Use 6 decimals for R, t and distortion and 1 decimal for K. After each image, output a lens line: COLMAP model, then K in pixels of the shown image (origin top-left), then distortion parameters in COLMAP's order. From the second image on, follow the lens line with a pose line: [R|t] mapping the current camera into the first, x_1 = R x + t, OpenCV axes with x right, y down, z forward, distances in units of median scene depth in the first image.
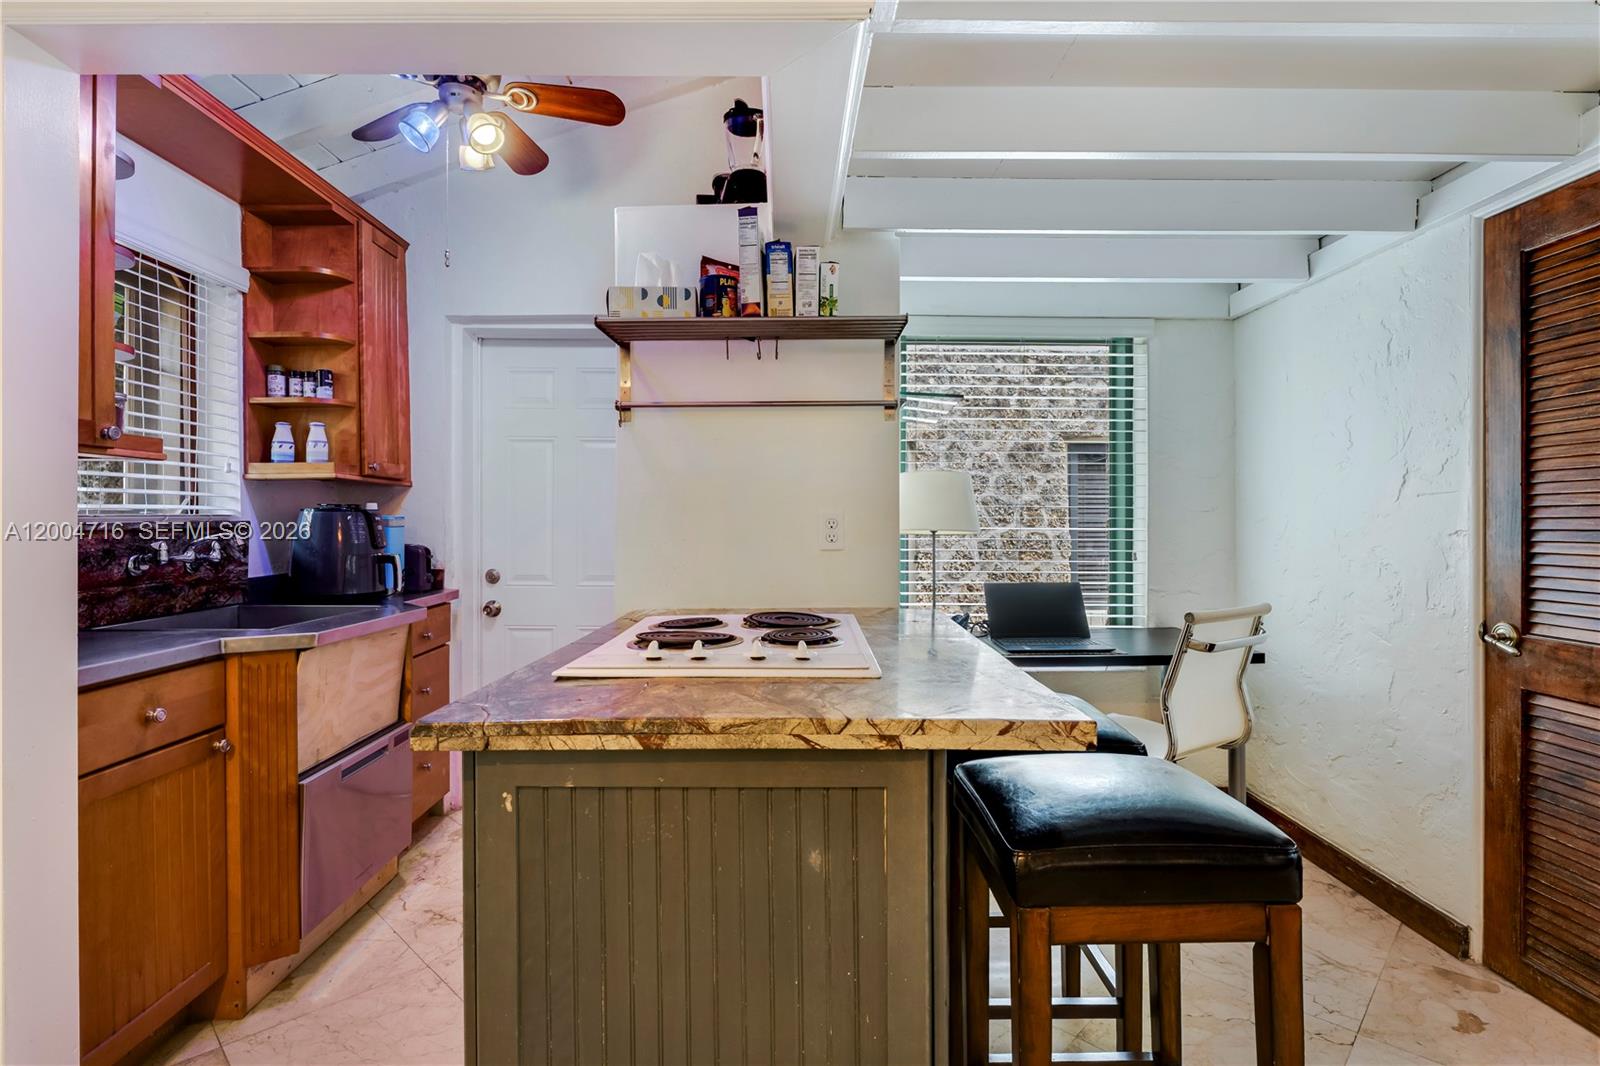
lens RADIAL K [[783.8, 0, 793.8], [0, 783.8, 526.2], [0, 0, 1]] dist [-0.003407, -0.000381]
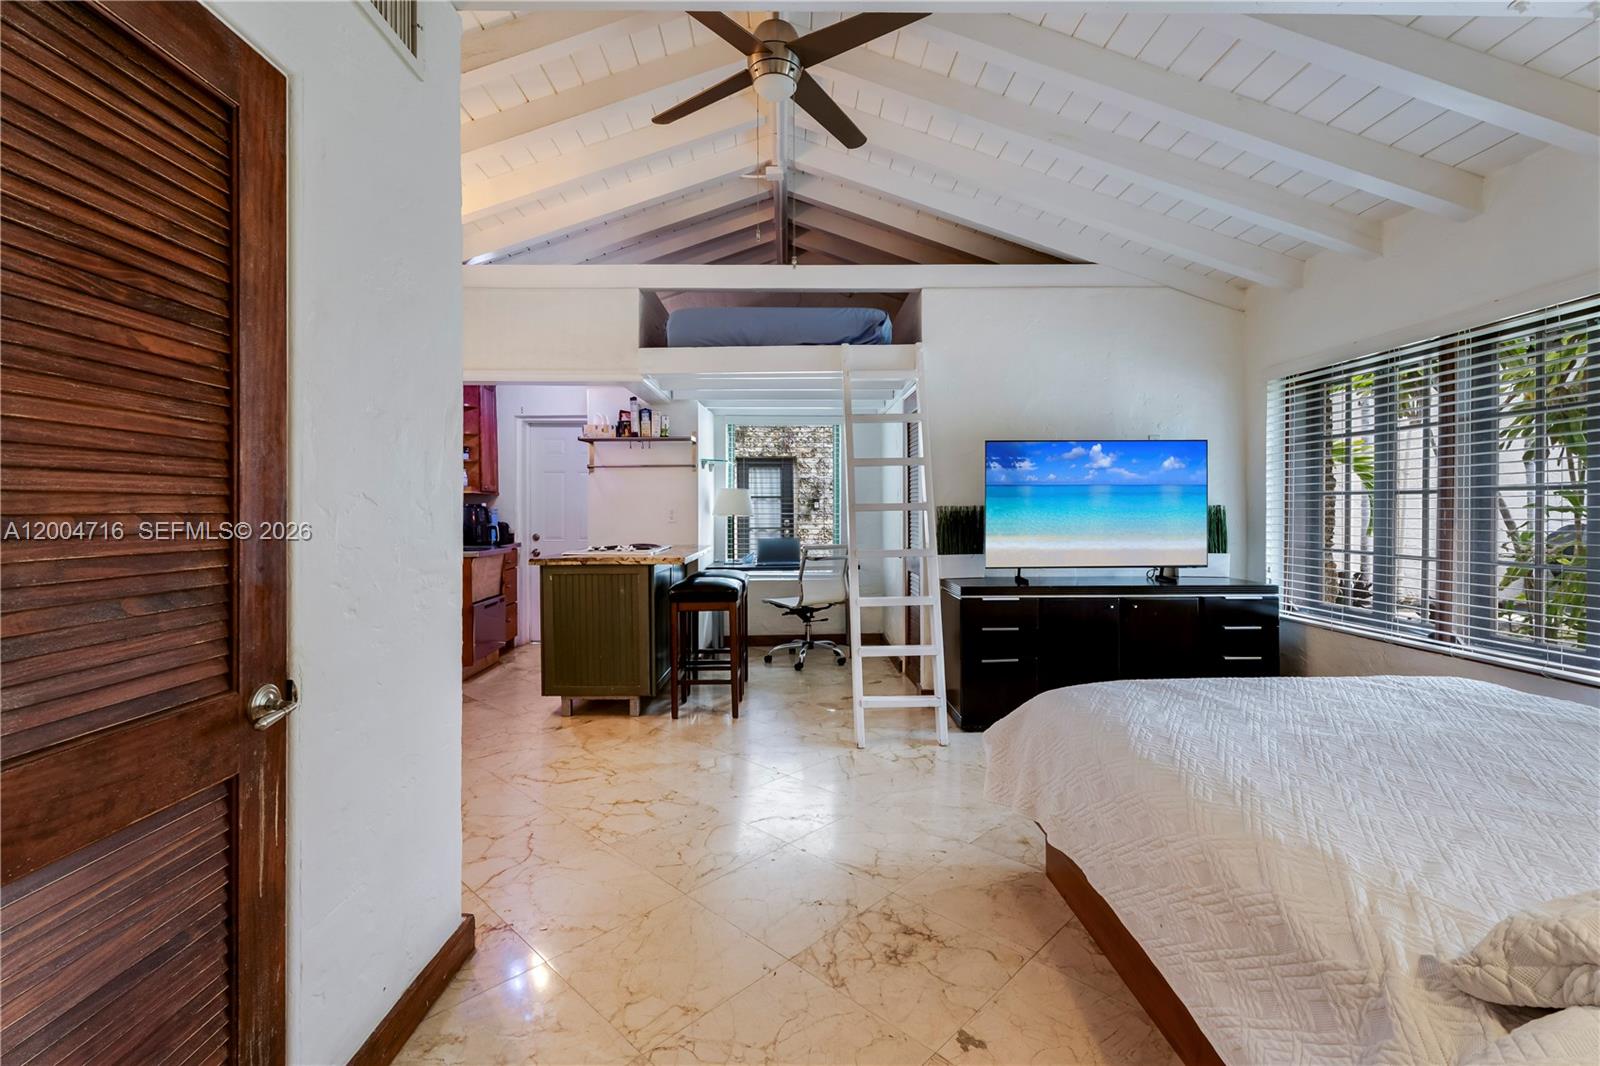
lens RADIAL K [[712.9, 0, 798.6], [0, 712.9, 519.3], [0, 0, 1]] dist [-0.003625, 0.001242]
pose [[0.999956, -0.001961, 0.009162, 0.396692], [0.001857, 0.999934, 0.011296, -0.004552], [-0.009183, -0.011278, 0.999894, -1.207308]]
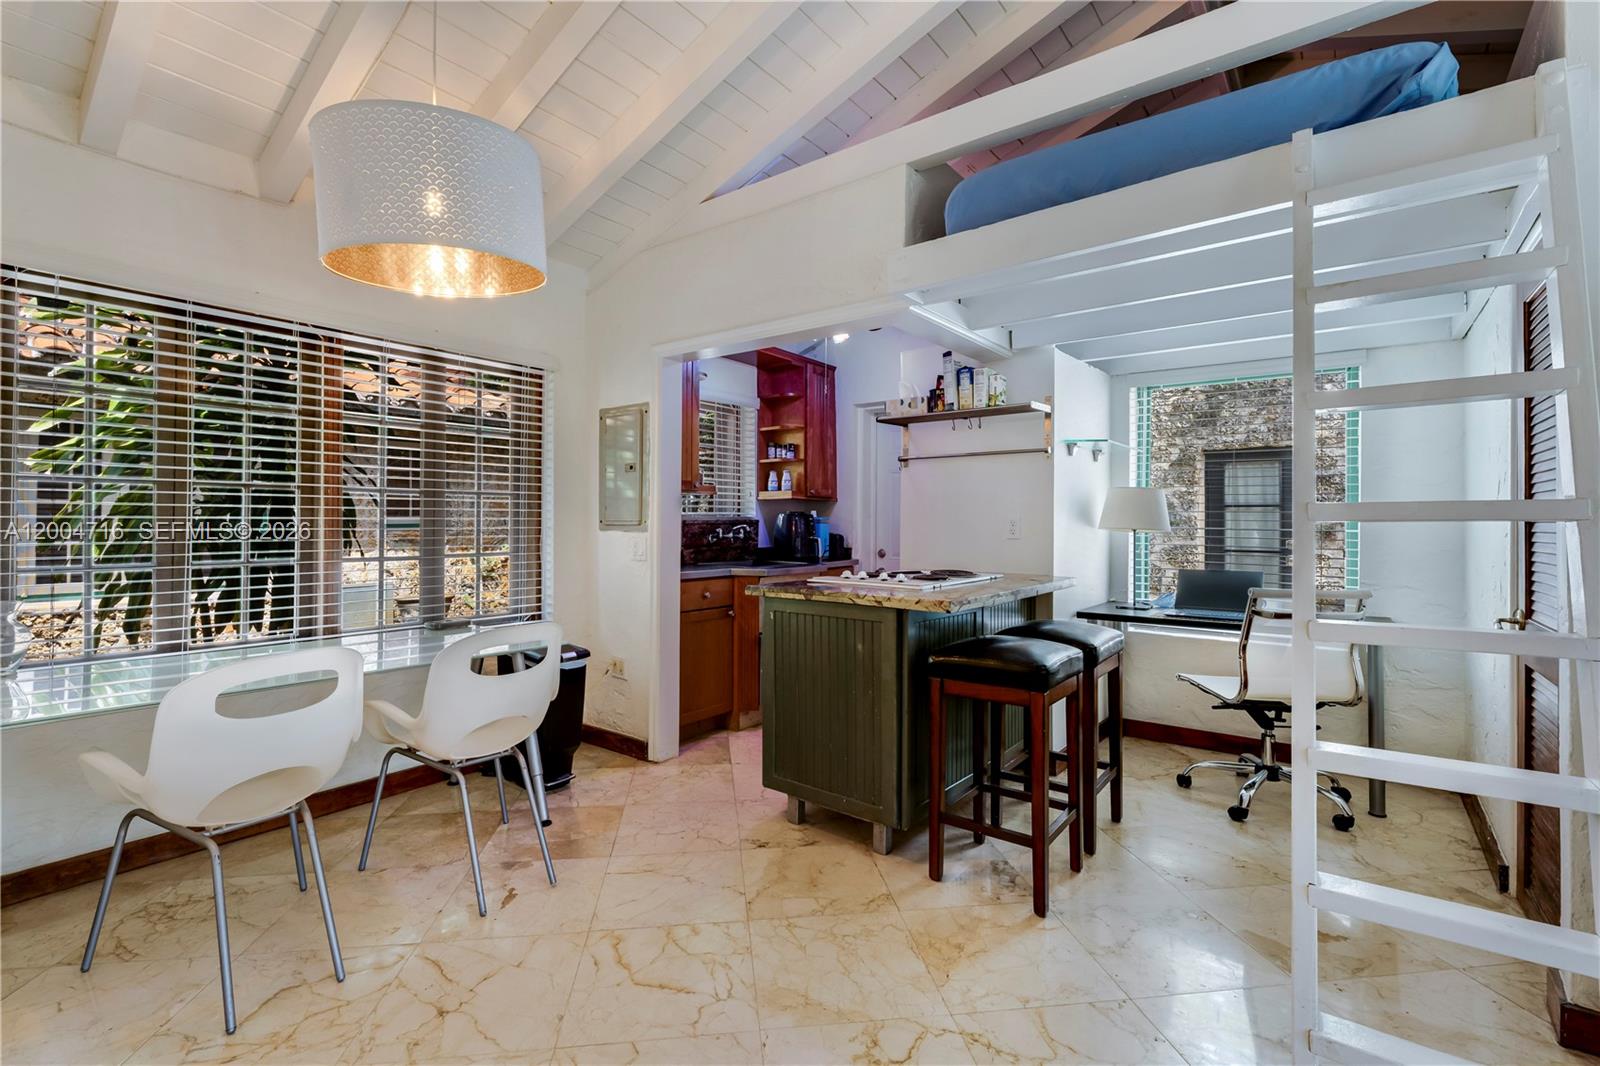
lens RADIAL K [[712.9, 0, 793.0], [0, 712.9, 519.0], [0, 0, 1]] dist [-0.003625, 0.001242]
pose [[0.785993, 0.004352, -0.618220, 0.556907], [-0.010358, 0.999928, -0.006130, 0.002145], [0.618148, 0.011222, 0.785981, -0.437696]]
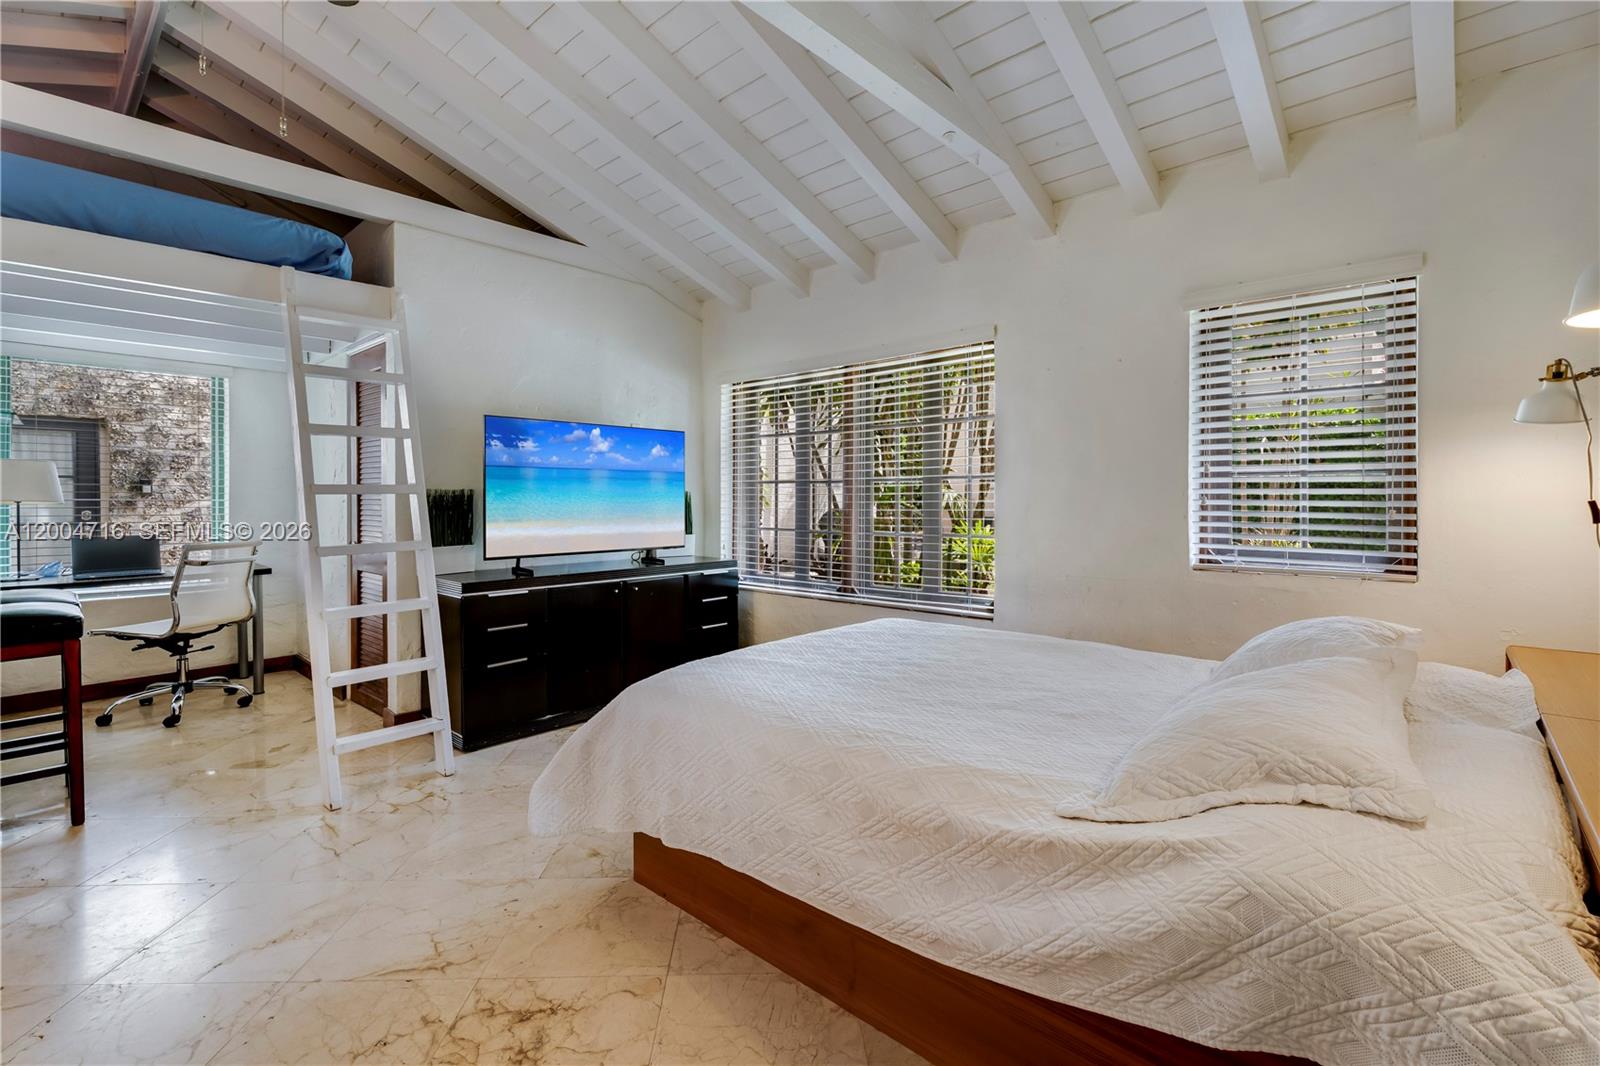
lens RADIAL K [[712.9, 0, 784.8], [0, 712.9, 506.2], [0, 0, 1]] dist [-0.003625, 0.001242]
pose [[0.682580, -0.007734, 0.730770, 0.213097], [0.001623, 0.999958, 0.009068, 0.006035], [-0.730809, -0.005004, 0.682564, -1.005246]]
